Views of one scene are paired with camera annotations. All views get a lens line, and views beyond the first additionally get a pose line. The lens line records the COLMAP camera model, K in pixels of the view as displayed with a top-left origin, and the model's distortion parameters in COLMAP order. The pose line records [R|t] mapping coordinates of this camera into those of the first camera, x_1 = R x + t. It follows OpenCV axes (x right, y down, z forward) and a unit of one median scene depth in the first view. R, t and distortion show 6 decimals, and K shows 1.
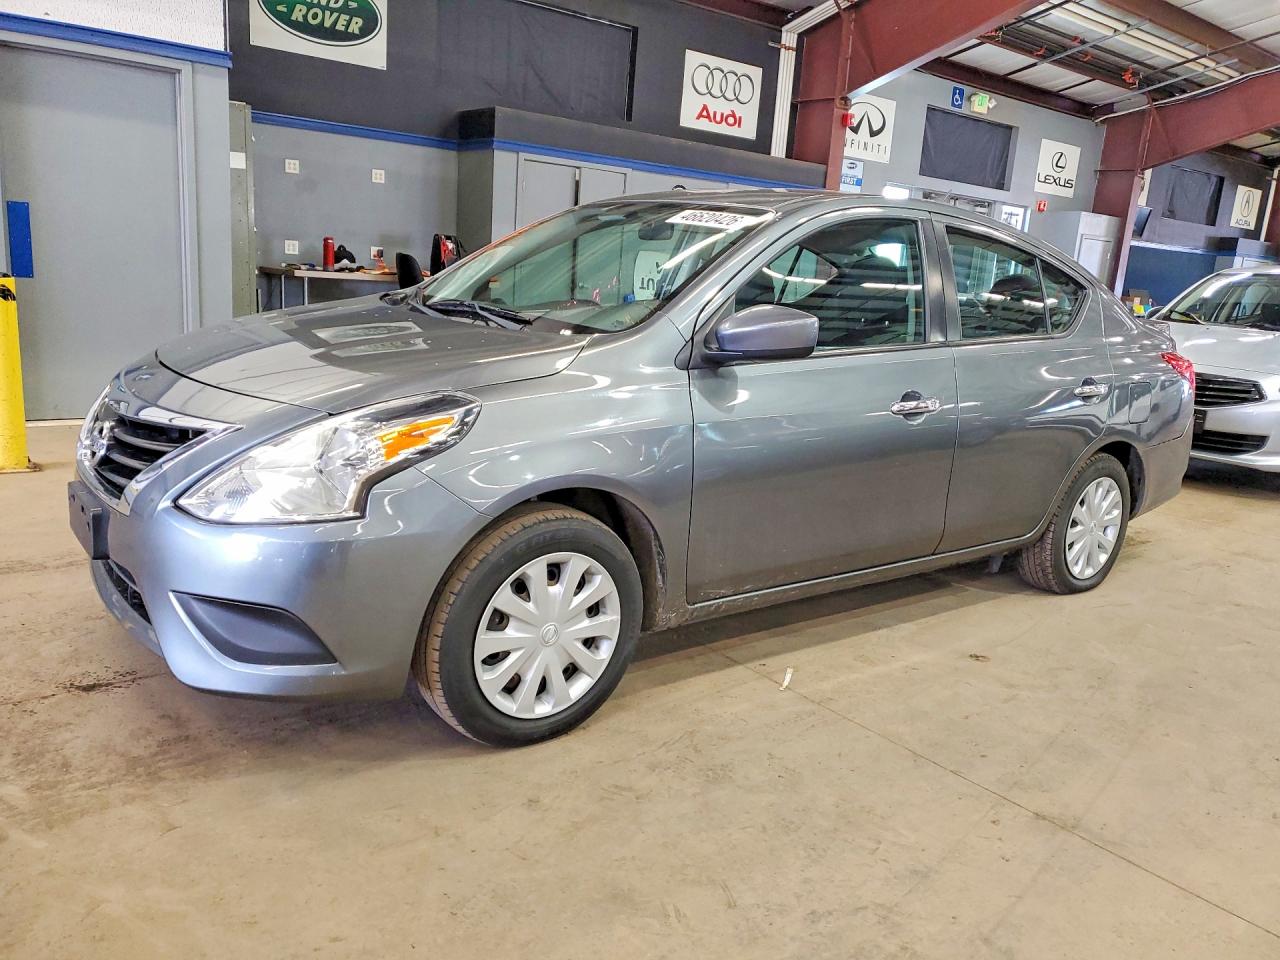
lens RADIAL K [[959.0, 0, 637.7], [0, 959.0, 472.3], [0, 0, 1]] dist [0.031514, -0.019148]
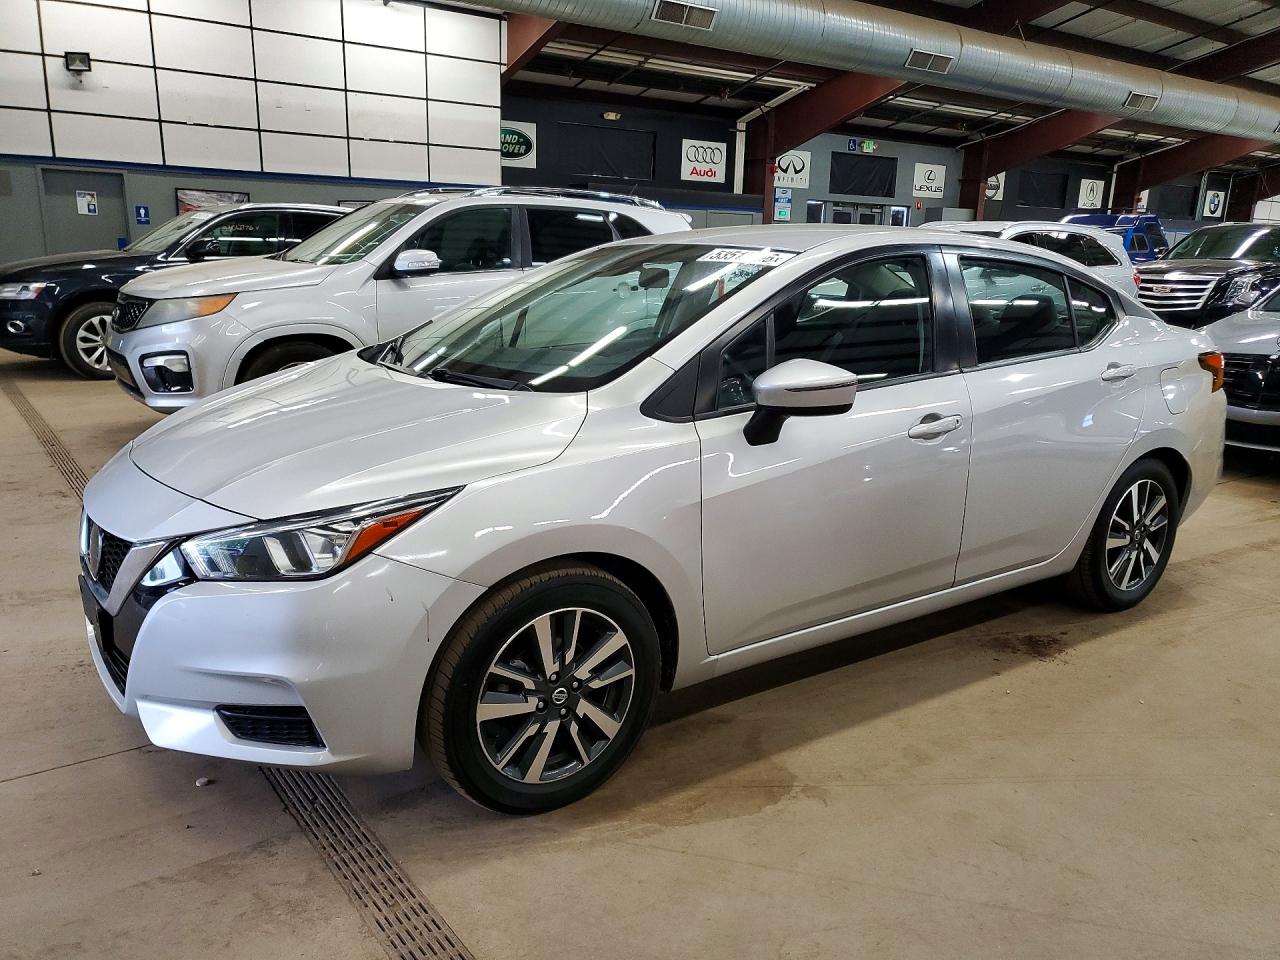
lens RADIAL K [[959.0, 0, 639.6], [0, 959.0, 487.5], [0, 0, 1]] dist [0.031514, -0.019148]
pose [[0.997666, -0.032913, -0.059822, 0.052926], [0.034419, 0.999112, 0.024311, 0.183435], [0.058969, -0.026313, 0.997913, -0.852195]]
